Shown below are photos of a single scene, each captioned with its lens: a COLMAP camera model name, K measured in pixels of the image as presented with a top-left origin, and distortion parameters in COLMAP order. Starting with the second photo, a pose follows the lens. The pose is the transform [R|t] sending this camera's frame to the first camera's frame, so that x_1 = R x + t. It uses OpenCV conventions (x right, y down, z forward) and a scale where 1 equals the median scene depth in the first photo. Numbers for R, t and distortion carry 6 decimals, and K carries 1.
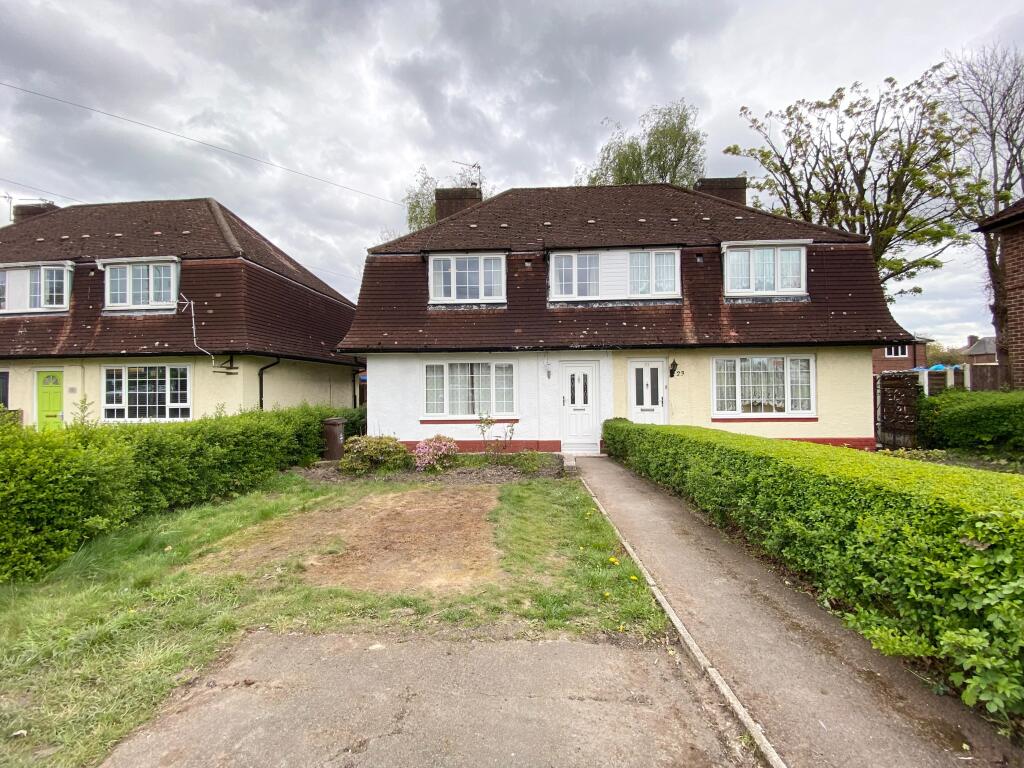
lens RADIAL K [[416.8, 0, 508.1], [0, 416.8, 381.5], [0, 0, 1]] dist [0.000416, -0.013957]
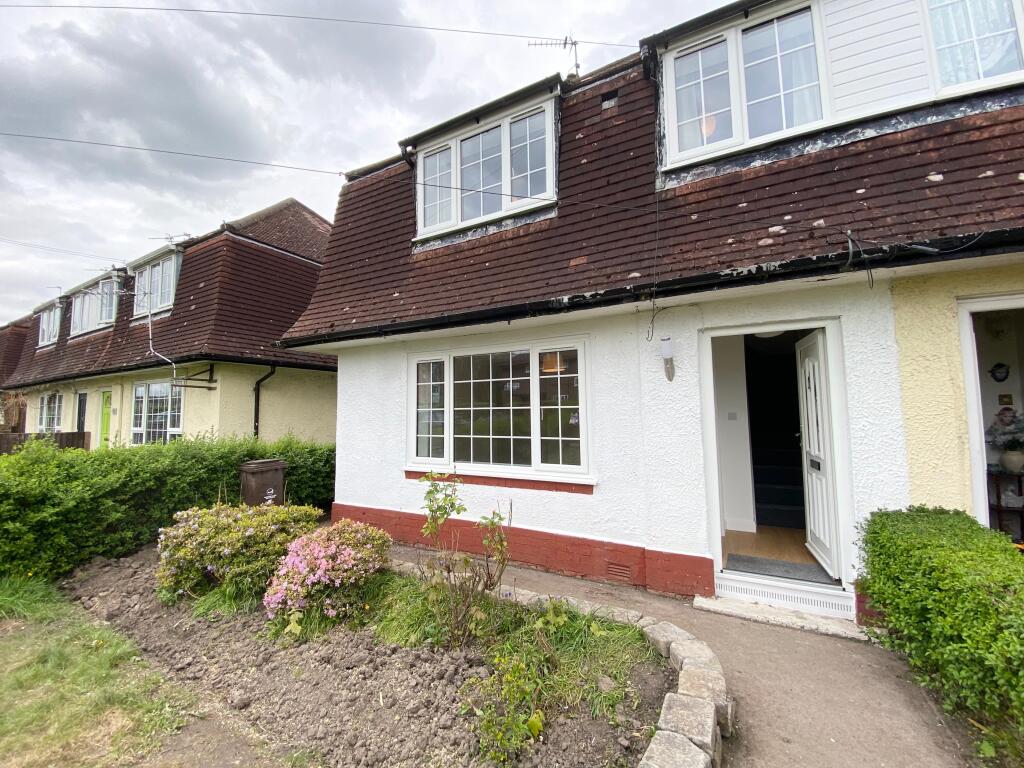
lens RADIAL K [[416.8, 0, 508.1], [0, 416.8, 381.5], [0, 0, 1]] dist [0.000416, -0.013957]
pose [[0.887639, -0.032714, -0.459377, 0.139397], [0.006872, 0.998304, -0.057815, 0.014599], [0.460489, 0.048162, 0.886358, 0.610335]]
